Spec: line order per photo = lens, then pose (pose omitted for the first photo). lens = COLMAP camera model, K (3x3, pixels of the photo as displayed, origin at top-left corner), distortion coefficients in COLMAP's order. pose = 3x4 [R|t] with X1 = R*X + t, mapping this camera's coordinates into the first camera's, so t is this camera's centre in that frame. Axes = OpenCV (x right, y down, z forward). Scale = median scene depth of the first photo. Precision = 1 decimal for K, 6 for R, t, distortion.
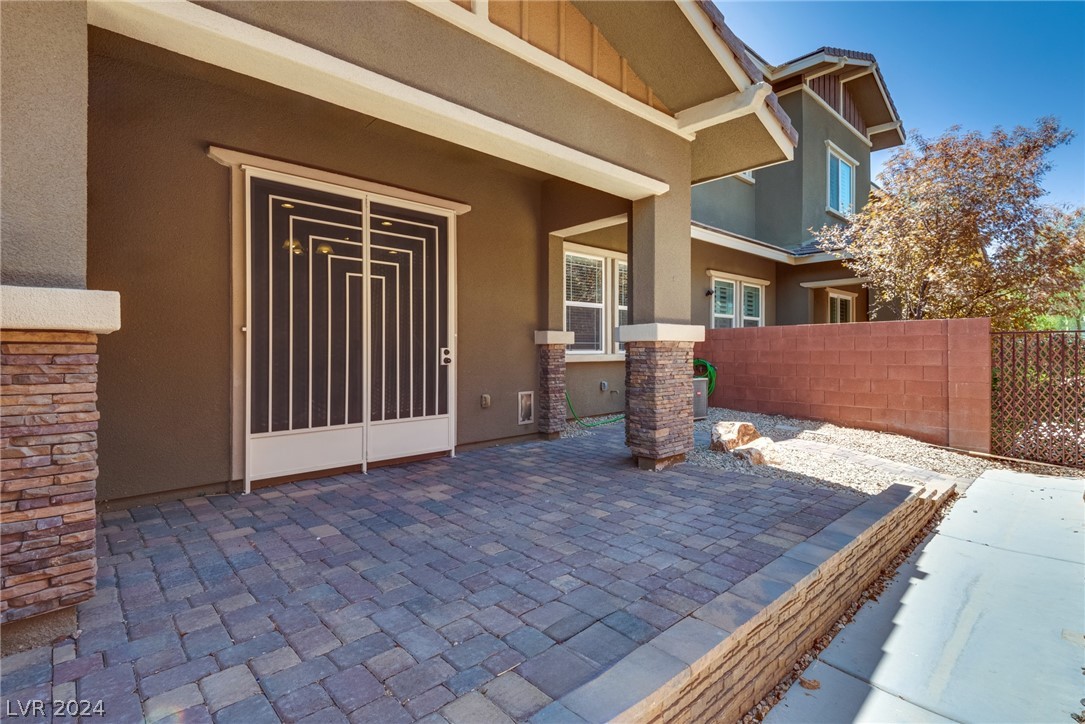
lens RADIAL K [[514.7, 0, 545.3], [0, 514.7, 357.9], [0, 0, 1]] dist [0.004417, -0.002127]
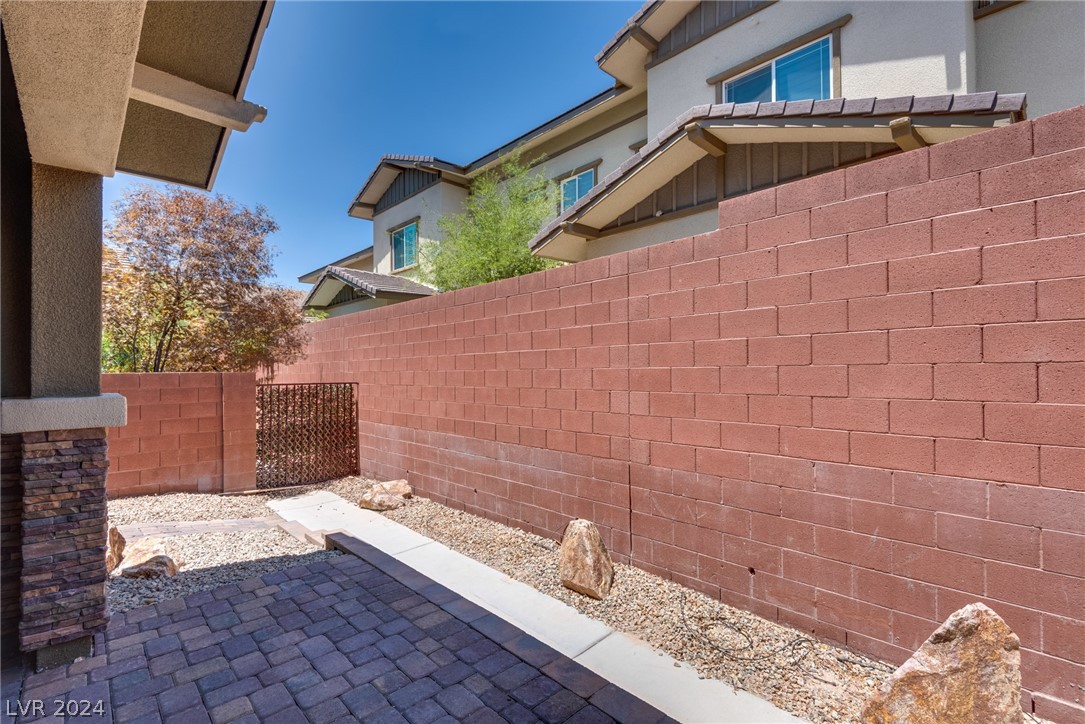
lens RADIAL K [[481.5, 0, 545.5], [0, 481.5, 367.9], [0, 0, 1]] dist [0.009991, -0.000247]
pose [[-0.006261, 0.015596, 0.999859, -0.325384], [0.025189, 0.999564, -0.015434, -0.075548], [-0.999663, 0.025089, -0.006651, 0.486037]]
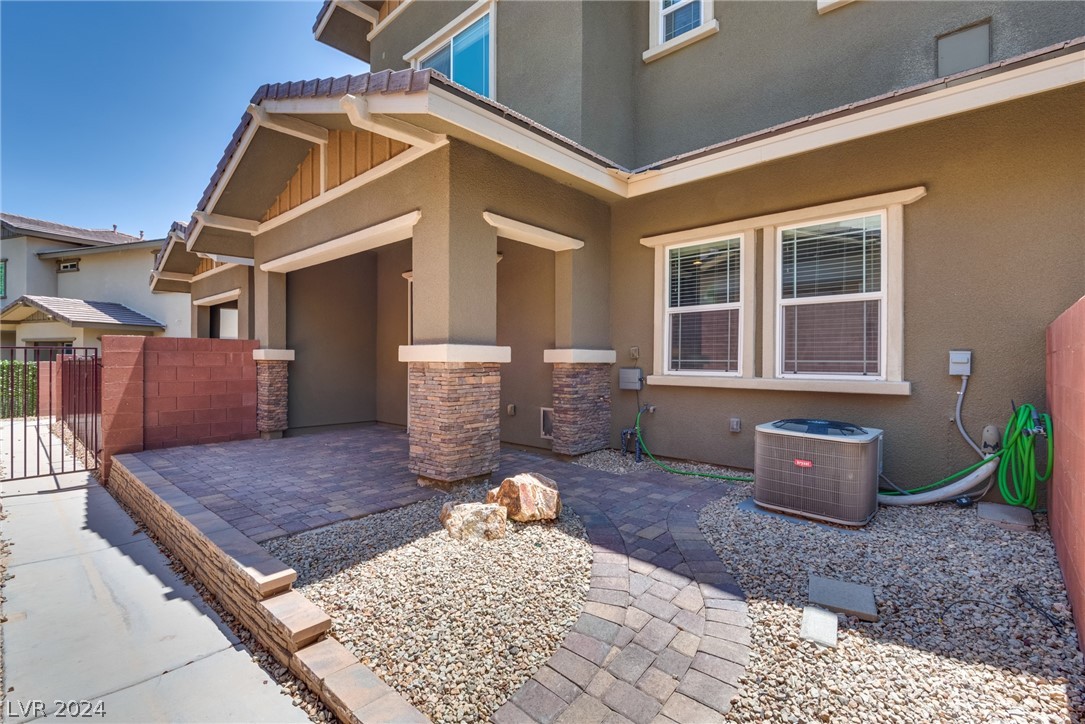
lens RADIAL K [[514.7, 0, 542.6], [0, 514.7, 358.5], [0, 0, 1]] dist [0.004417, -0.002127]
pose [[0.070740, 0.002372, -0.997492, 1.263643], [-0.022228, 0.999753, 0.000801, -0.044547], [0.997247, 0.022115, 0.070775, 1.162567]]
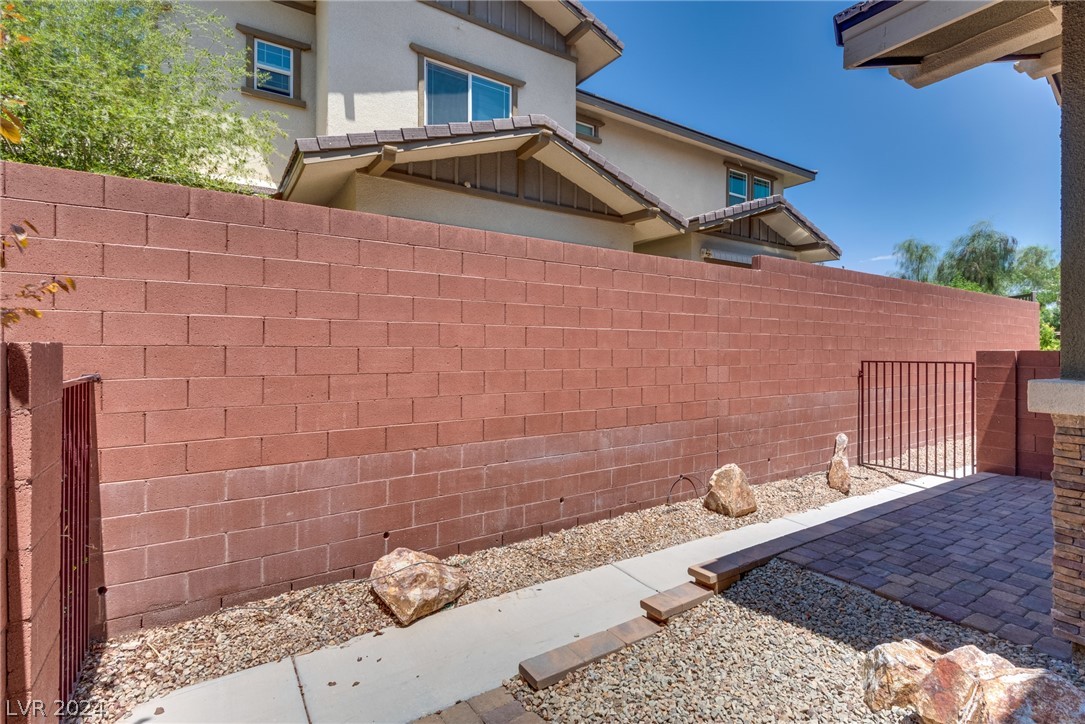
lens RADIAL K [[514.7, 0, 548.4], [0, 514.7, 350.8], [0, 0, 1]] dist [0.004417, -0.002127]
pose [[-0.983345, -0.000934, 0.181748, 0.711294], [0.003155, 0.999748, 0.022210, -0.110564], [-0.181723, 0.022414, -0.983094, 1.653902]]
